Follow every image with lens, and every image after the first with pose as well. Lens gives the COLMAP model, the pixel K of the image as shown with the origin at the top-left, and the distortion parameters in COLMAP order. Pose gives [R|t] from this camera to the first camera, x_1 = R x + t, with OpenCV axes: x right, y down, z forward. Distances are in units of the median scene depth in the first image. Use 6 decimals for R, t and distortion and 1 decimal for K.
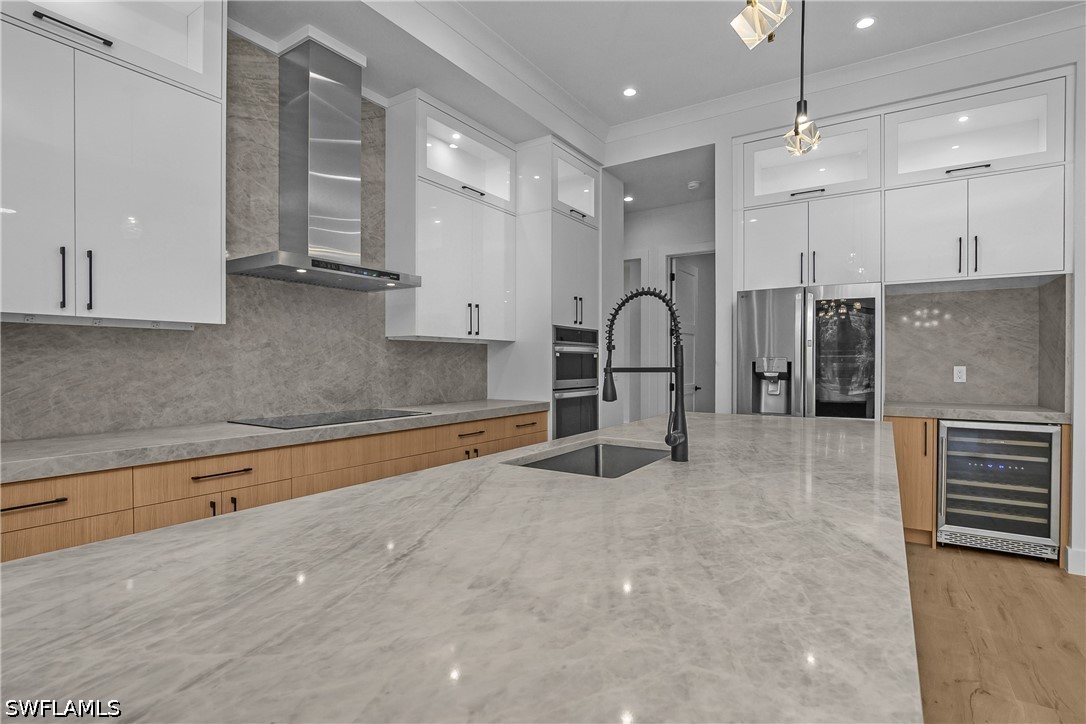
lens RADIAL K [[539.6, 0, 543.0], [0, 539.6, 362.0], [0, 0, 1]] dist [-0.023266, -0.000262]
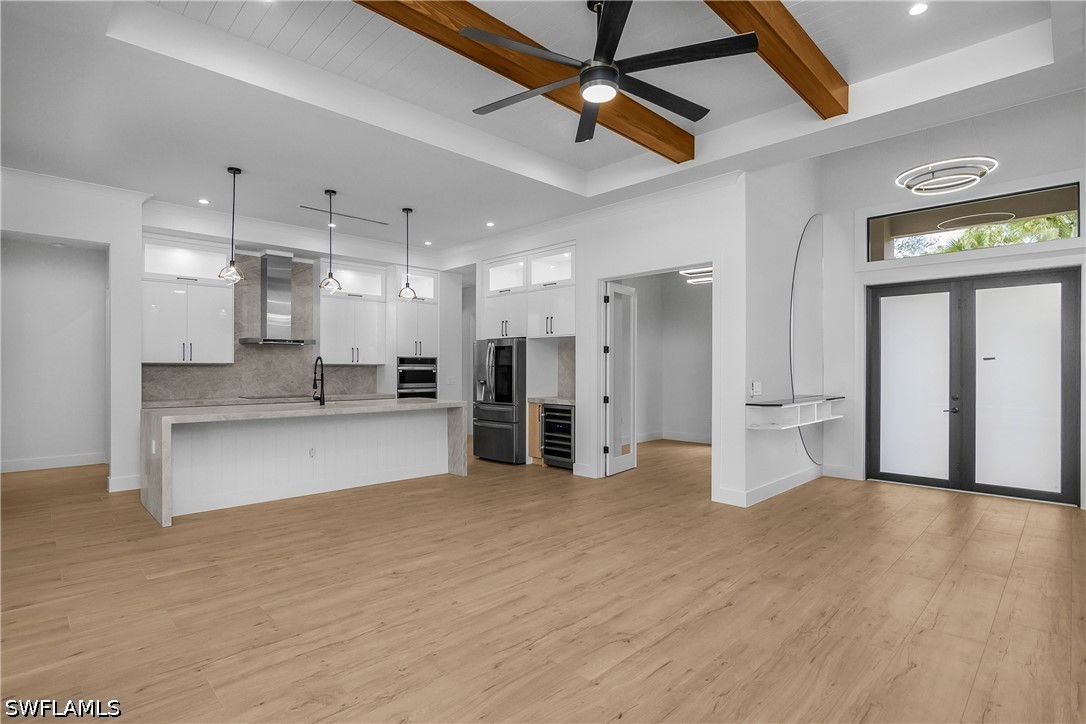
lens RADIAL K [[534.6, 0, 529.8], [0, 534.6, 363.8], [0, 0, 1]] dist [-0.019324, 0.001067]
pose [[0.976754, 0.000452, -0.214361, 1.144598], [-0.001888, 0.999977, -0.006497, -0.035747], [0.214353, 0.006751, 0.976733, -1.062865]]
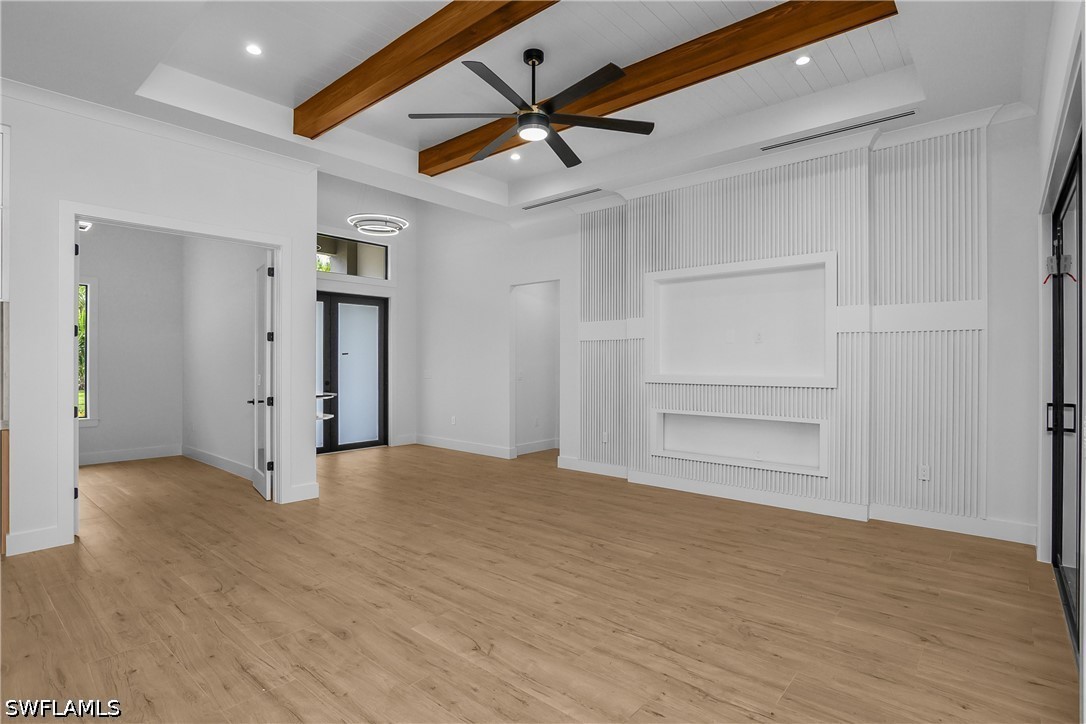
lens RADIAL K [[539.6, 0, 543.0], [0, 539.6, 362.0], [0, 0, 1]] dist [-0.023266, -0.000262]
pose [[0.125776, 0.000245, 0.992059, -0.035831], [-0.002218, 0.999998, 0.000034, -0.034697], [-0.992056, -0.002205, 0.125776, -0.307820]]
